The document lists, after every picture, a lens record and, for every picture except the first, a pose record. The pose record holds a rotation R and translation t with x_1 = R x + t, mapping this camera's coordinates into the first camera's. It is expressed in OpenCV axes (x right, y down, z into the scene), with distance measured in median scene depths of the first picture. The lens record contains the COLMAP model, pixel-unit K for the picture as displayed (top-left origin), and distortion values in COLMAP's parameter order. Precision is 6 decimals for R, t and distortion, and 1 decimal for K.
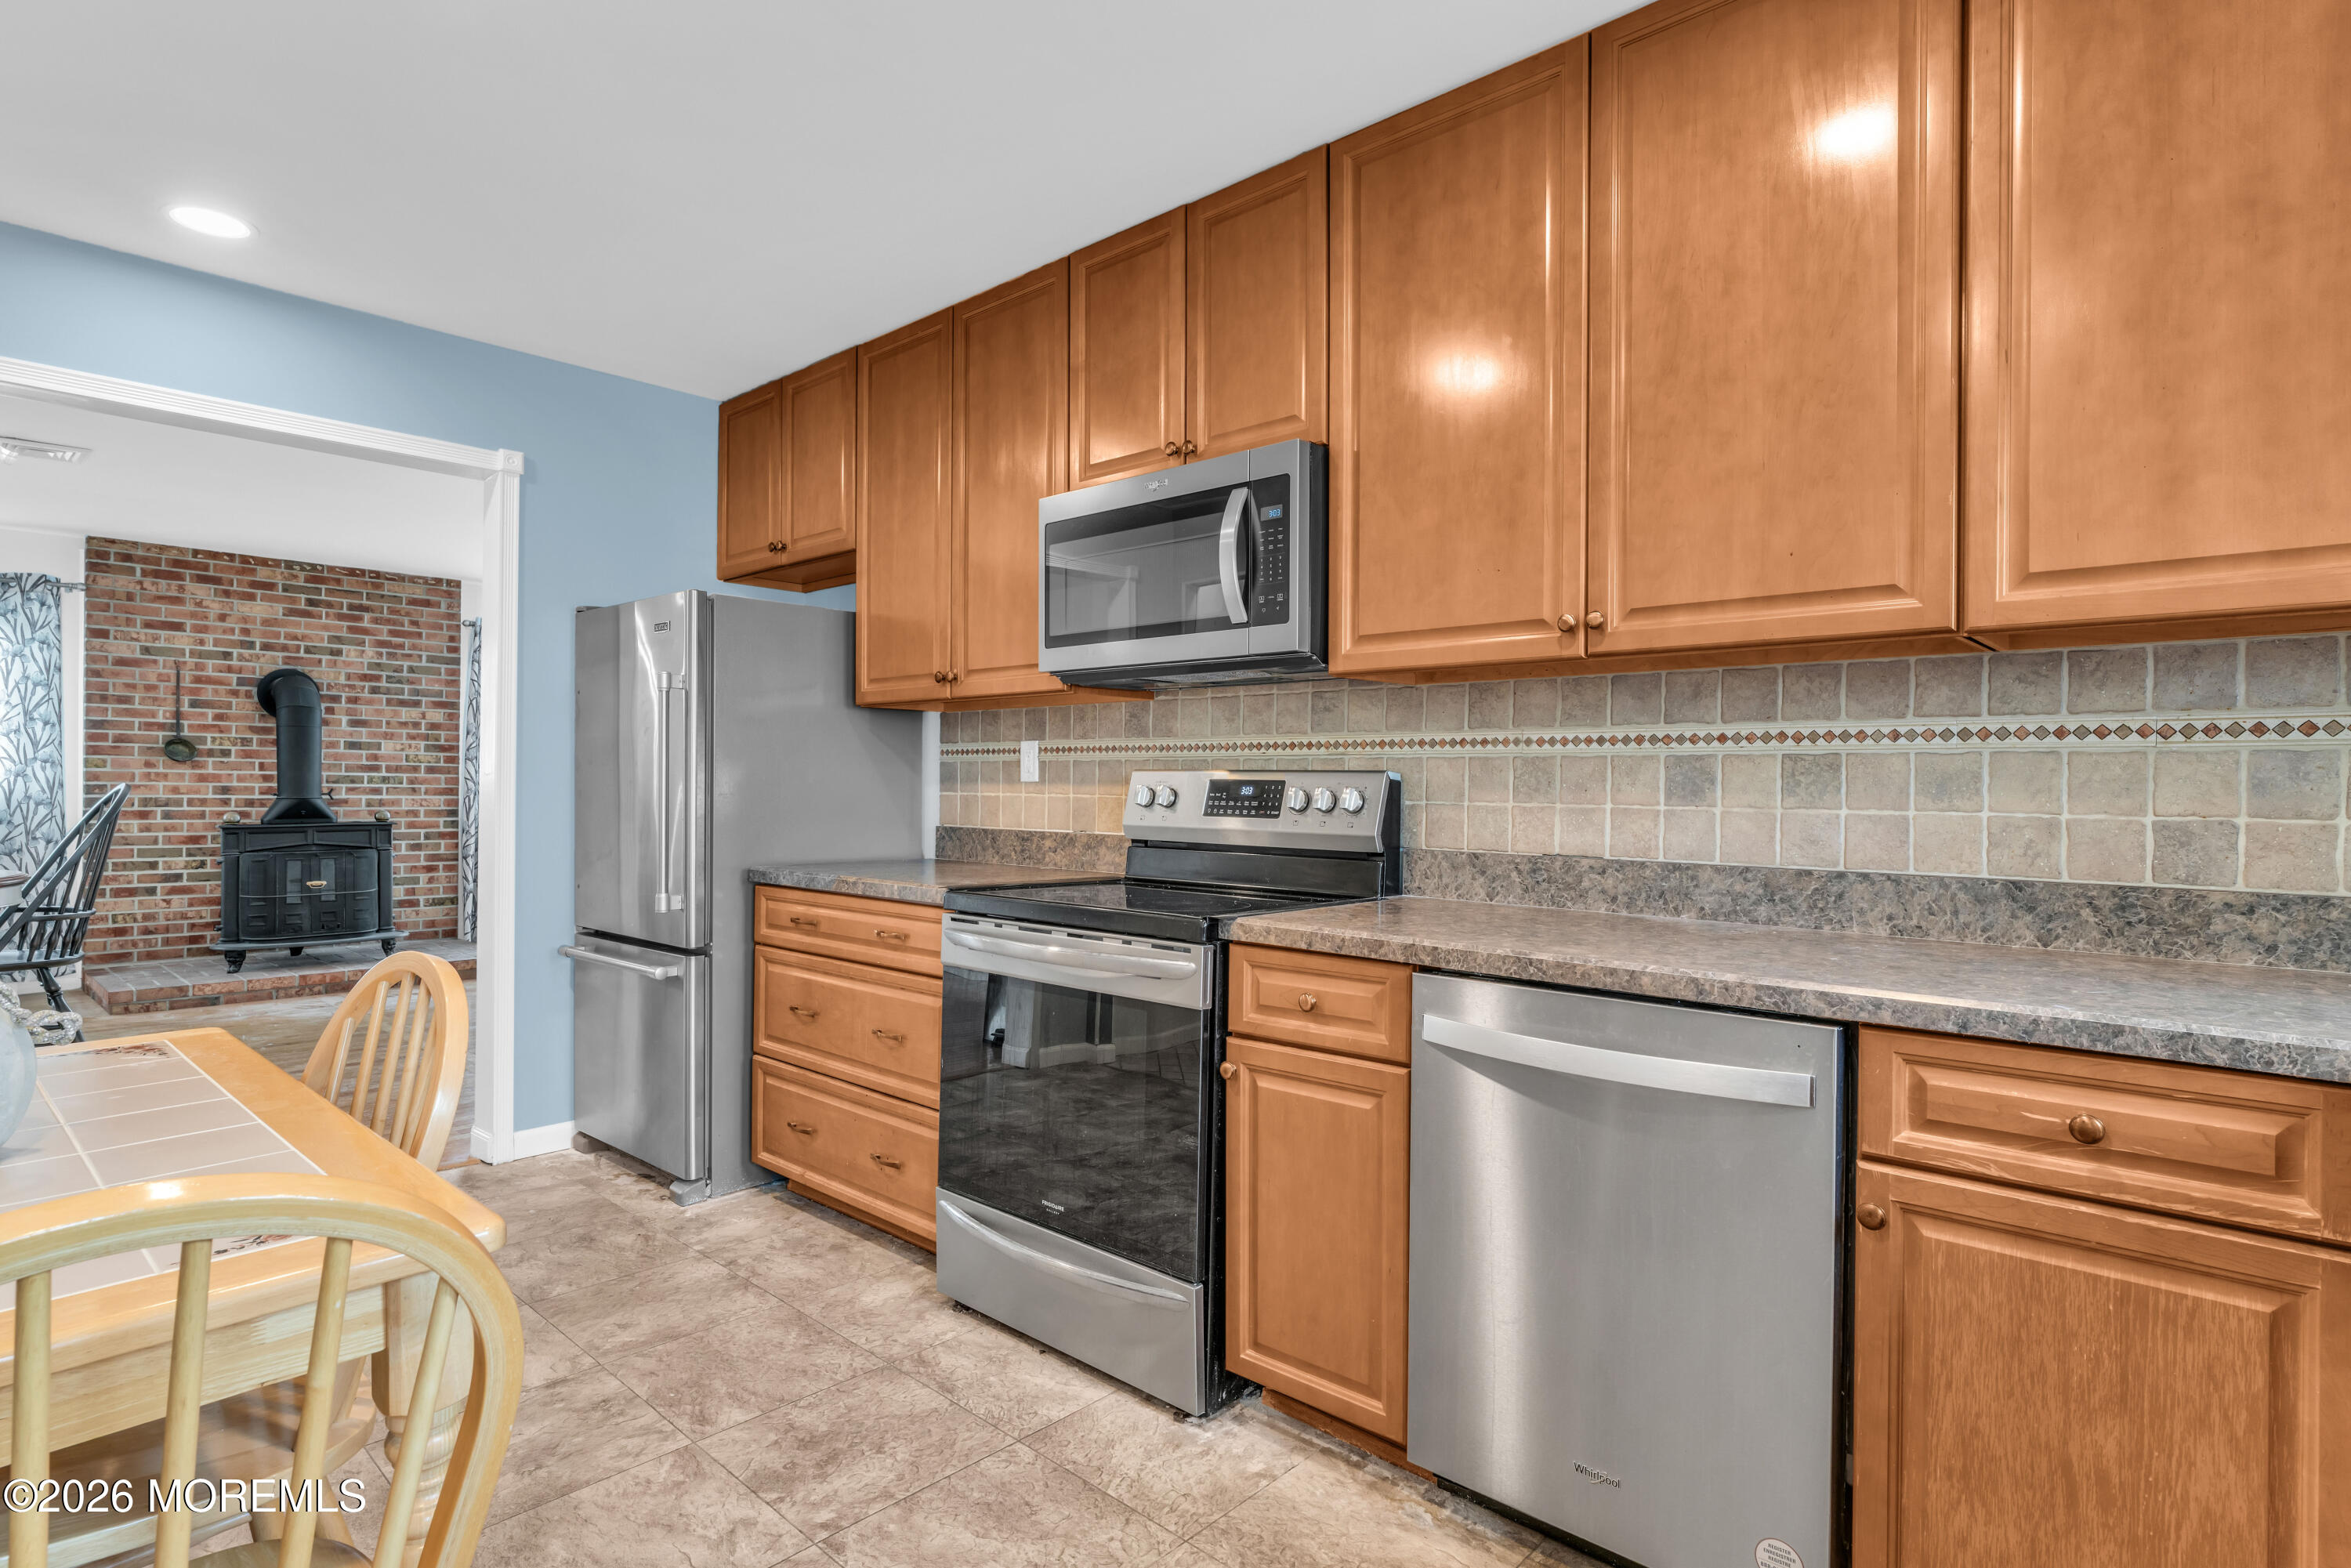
lens RADIAL K [[1200.9, 0, 1175.5], [0, 1200.9, 784.0], [0, 0, 1]] dist [0.001188, -0.000449]
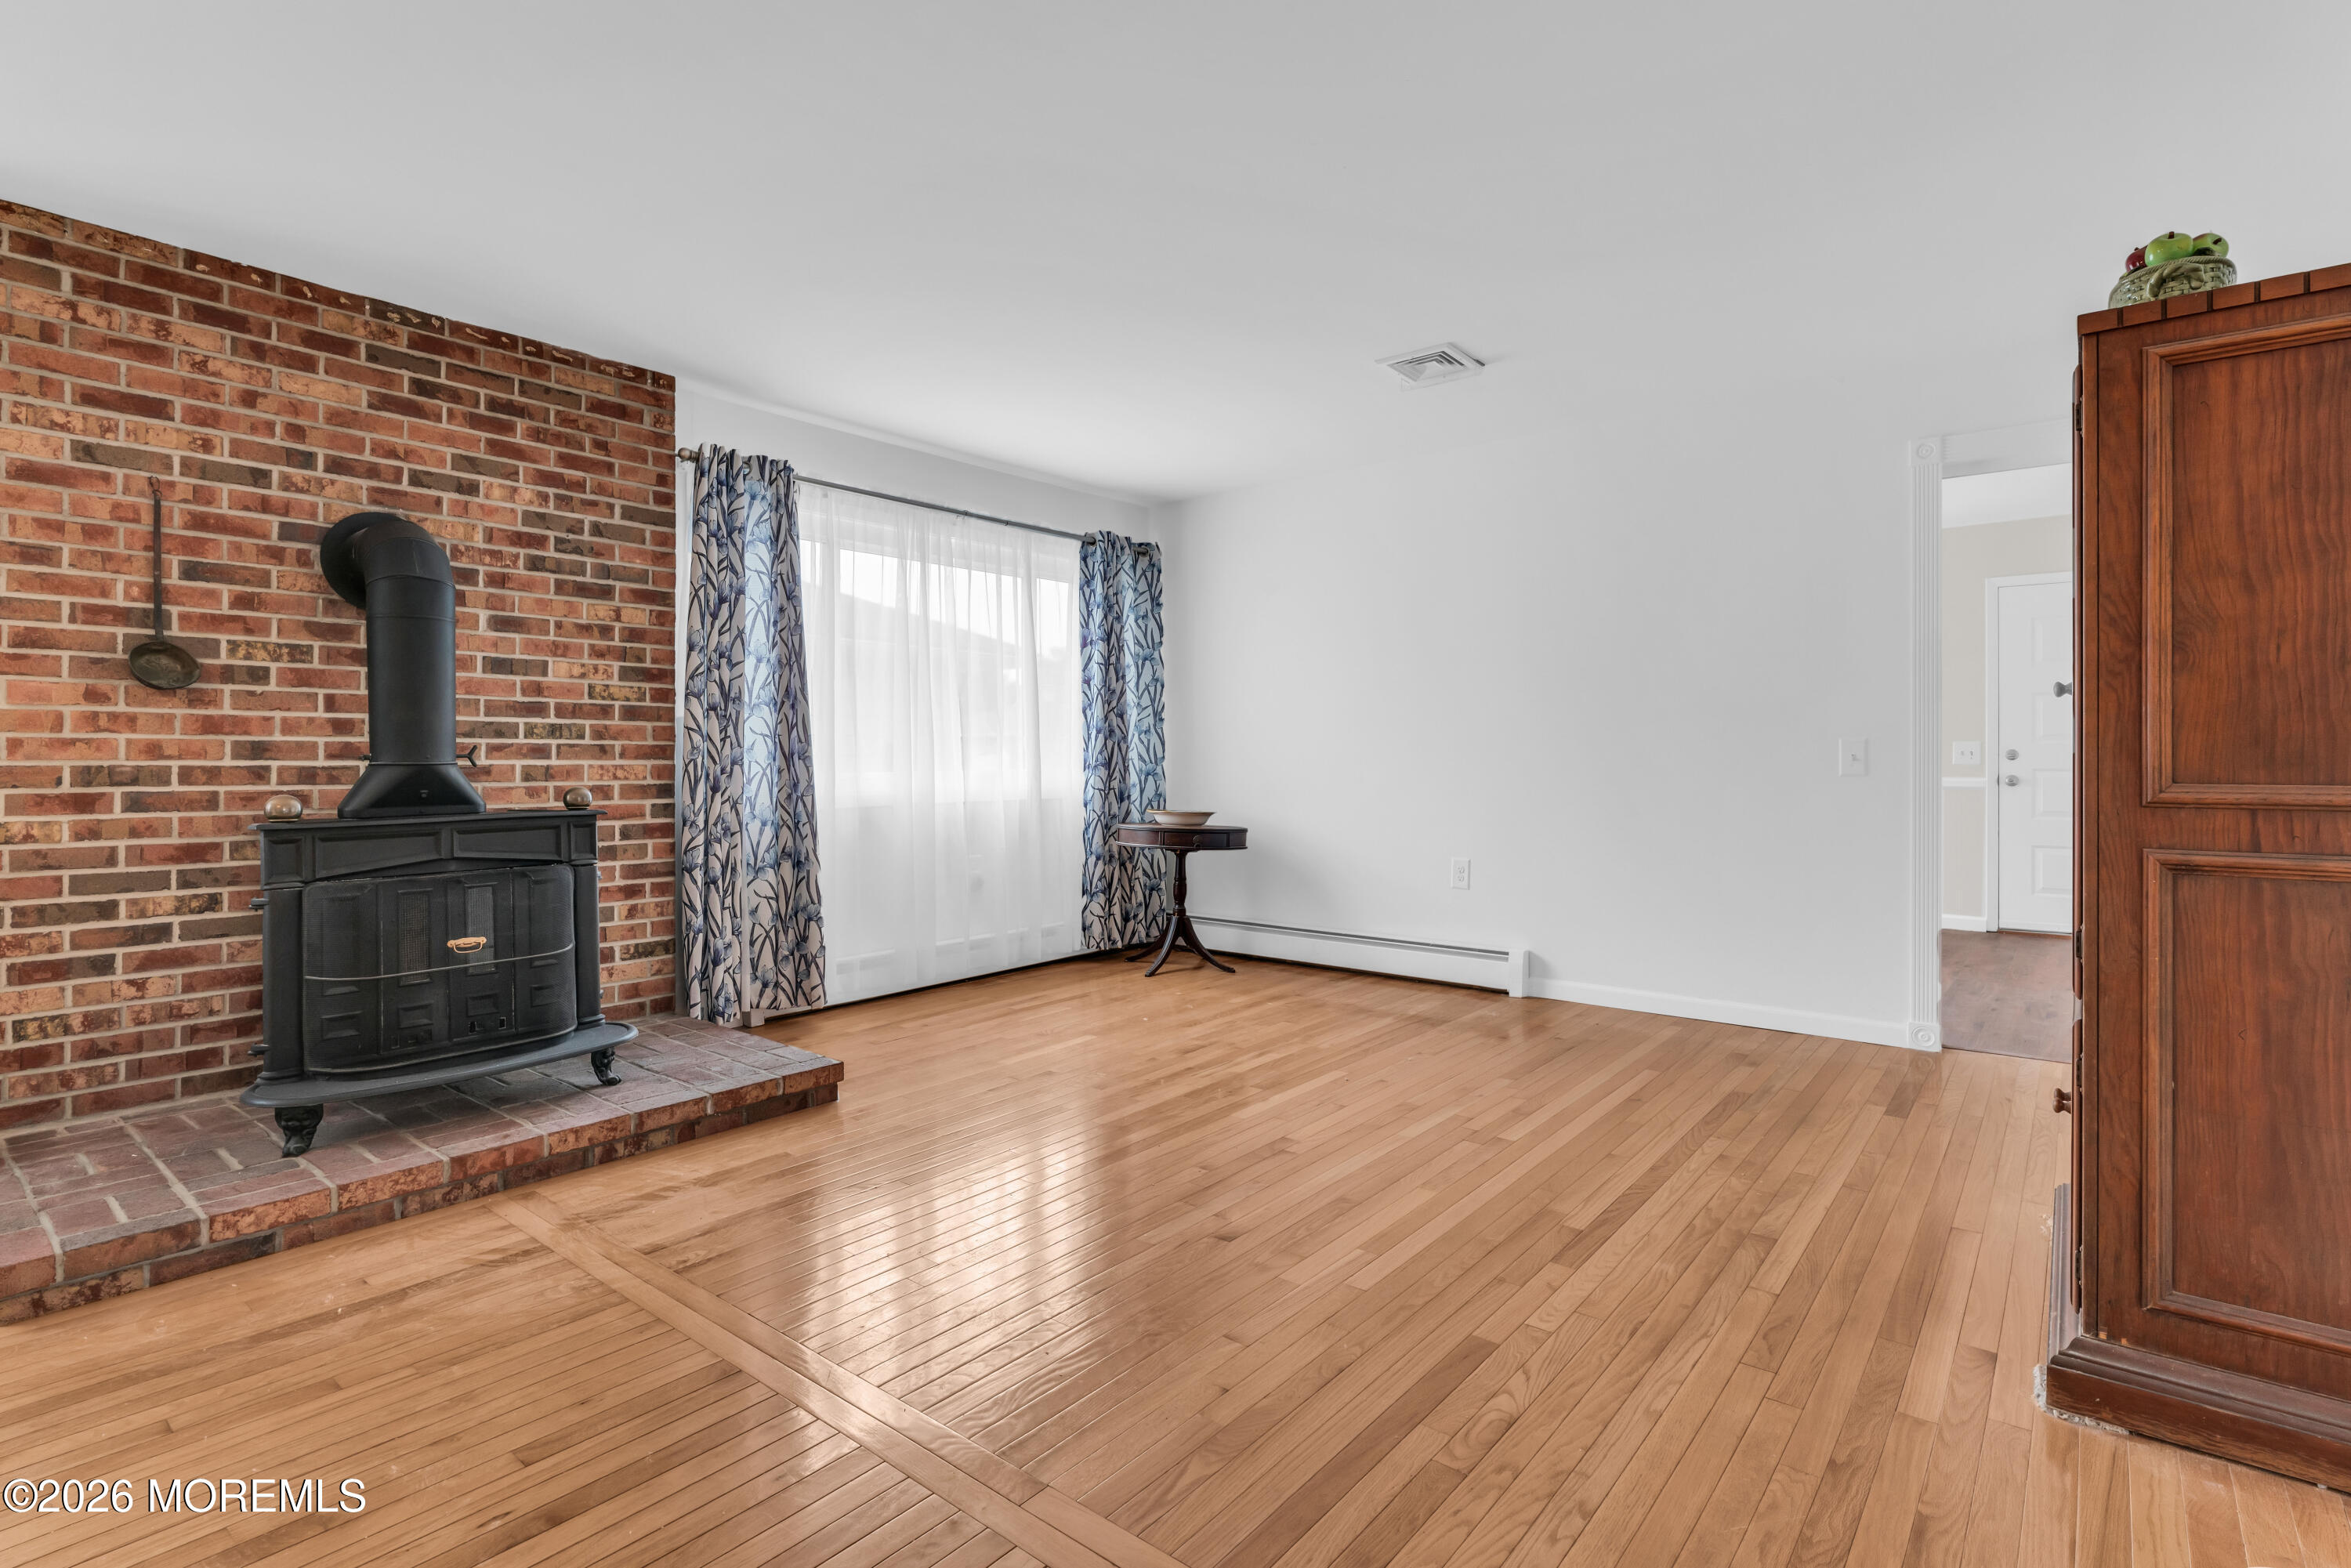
lens RADIAL K [[1132.0, 0, 1183.5], [0, 1132.0, 751.4], [0, 0, 1]] dist [-0.001909, 0.000171]
pose [[0.998421, -0.010786, 0.055124, -0.436374], [0.010842, 0.999941, -0.000729, 0.010036], [-0.055113, 0.001326, 0.998479, 0.514864]]
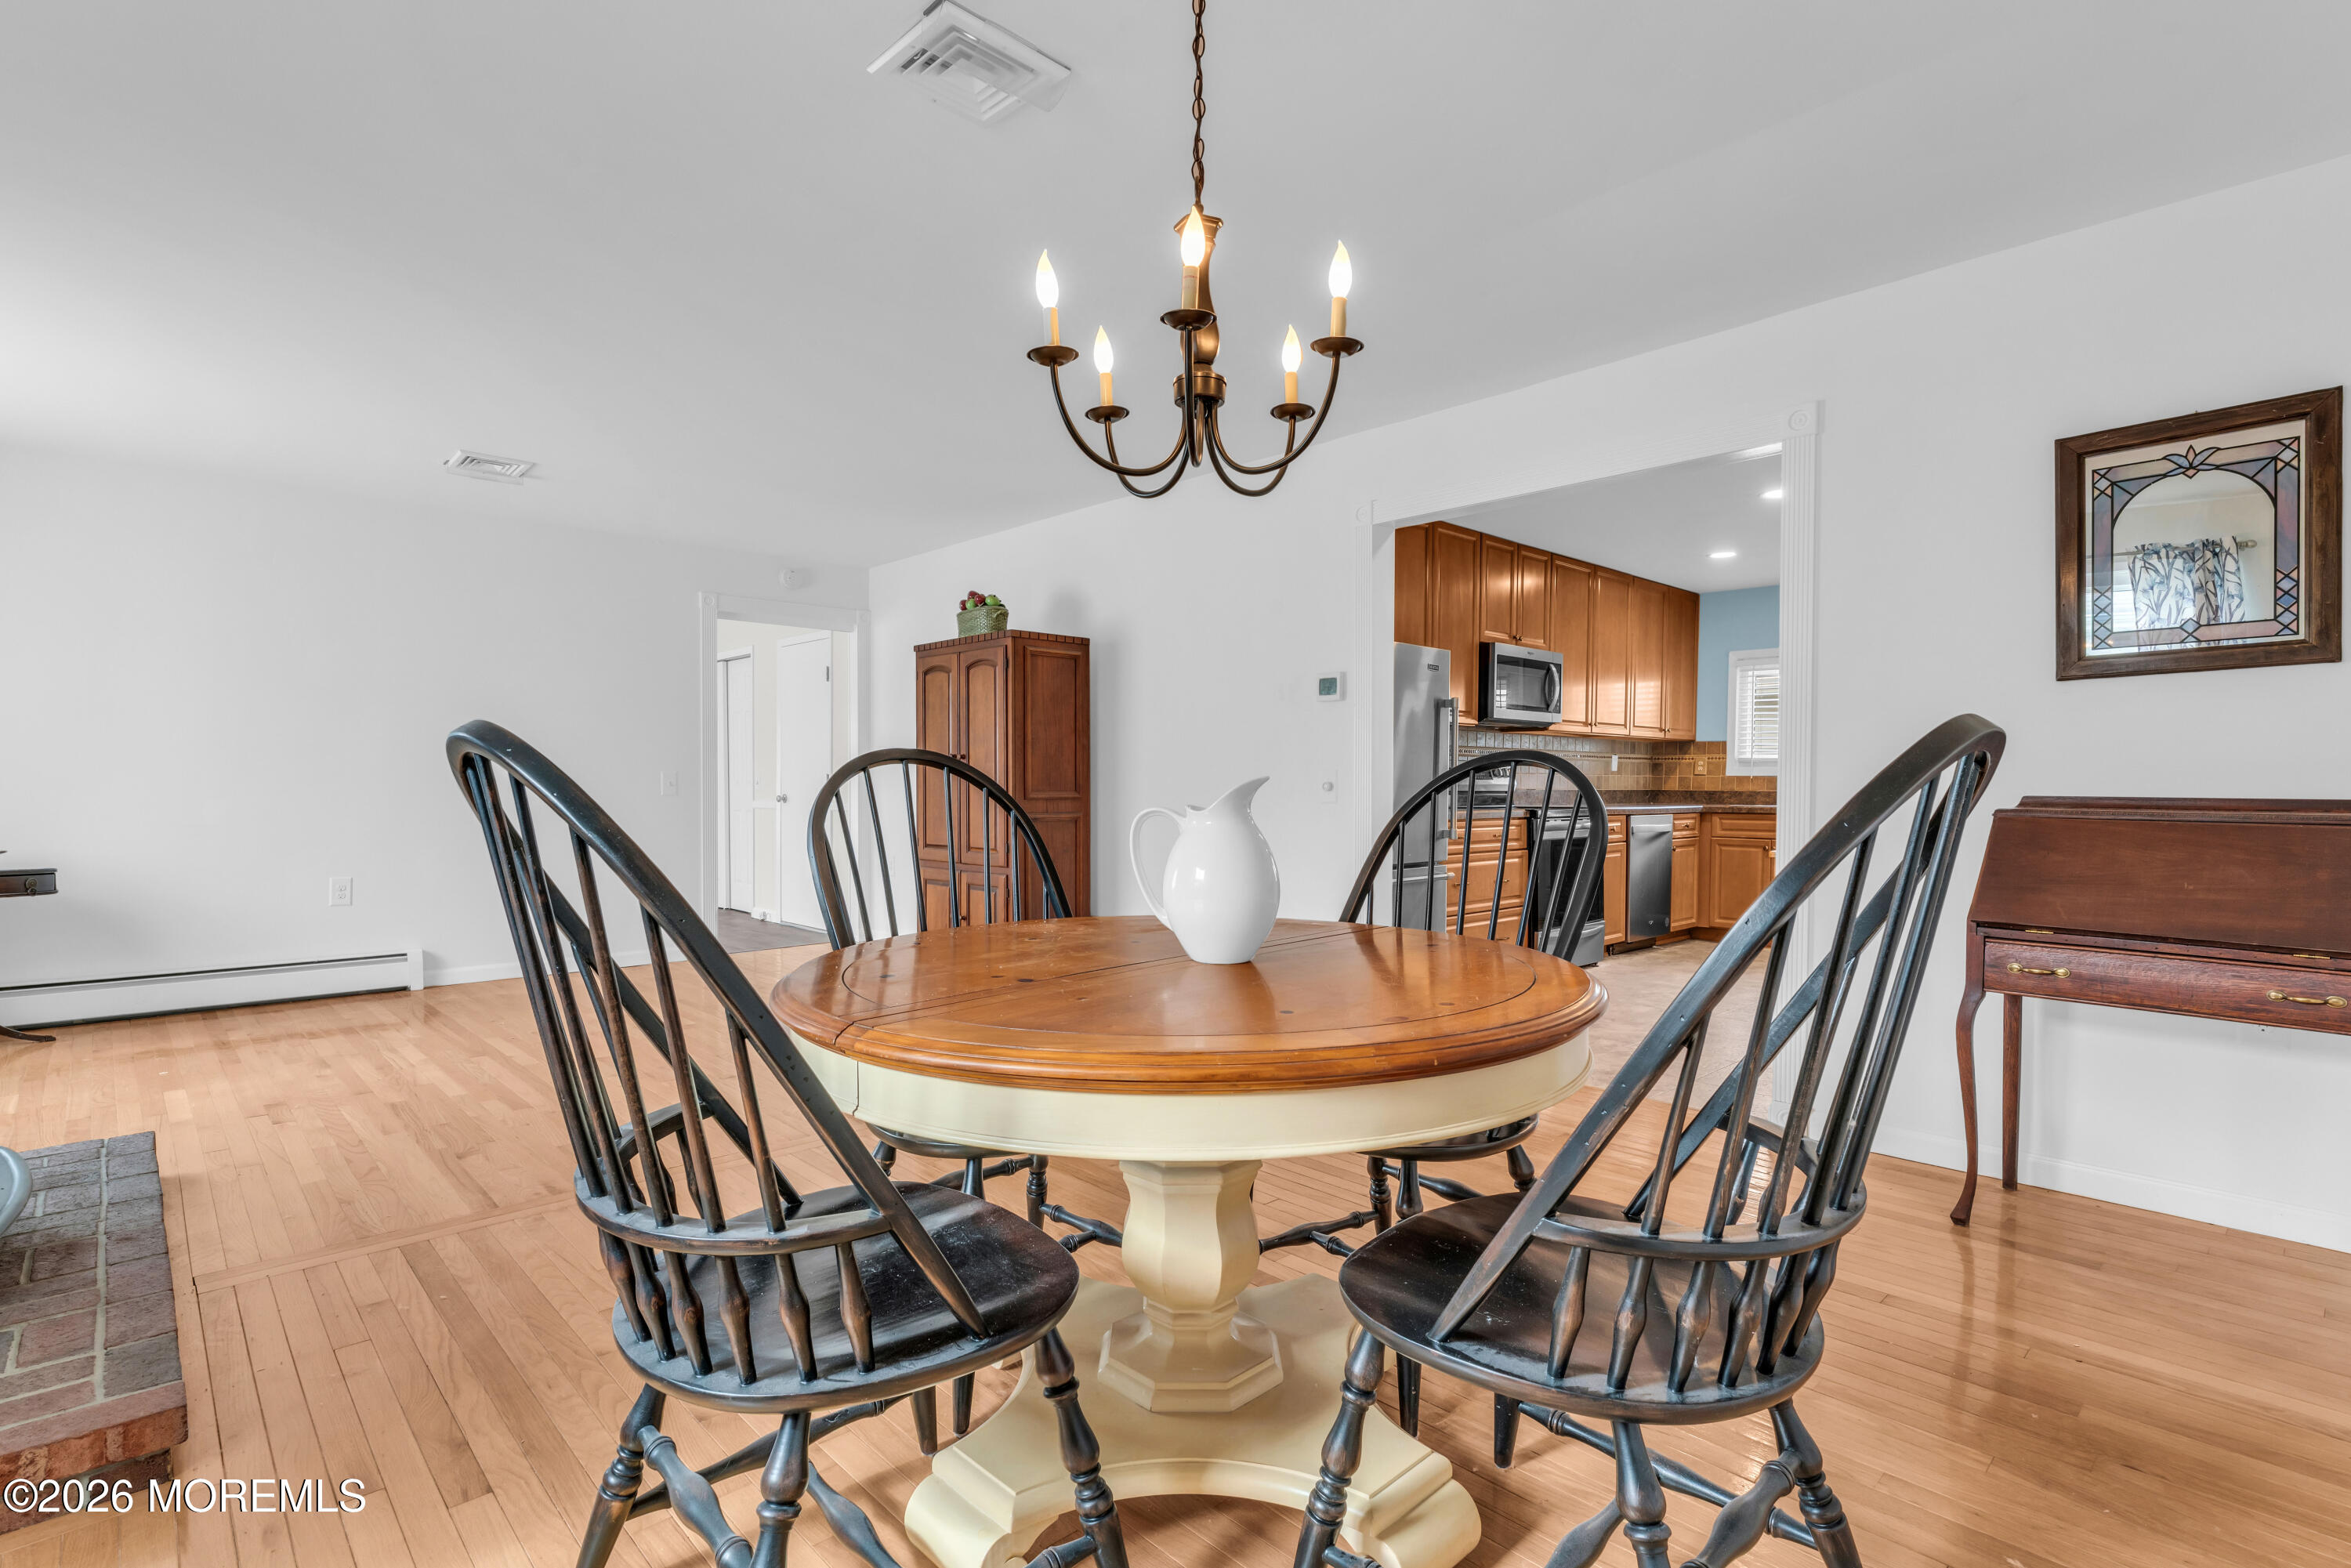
lens RADIAL K [[1118.2, 0, 1186.4], [0, 1118.2, 820.1], [0, 0, 1]] dist [-0.001218, -0.000175]
pose [[0.070427, -0.039040, 0.996753, -0.947313], [-0.001126, 0.999230, 0.039216, 0.008544], [-0.997516, -0.003885, 0.070329, 0.590705]]
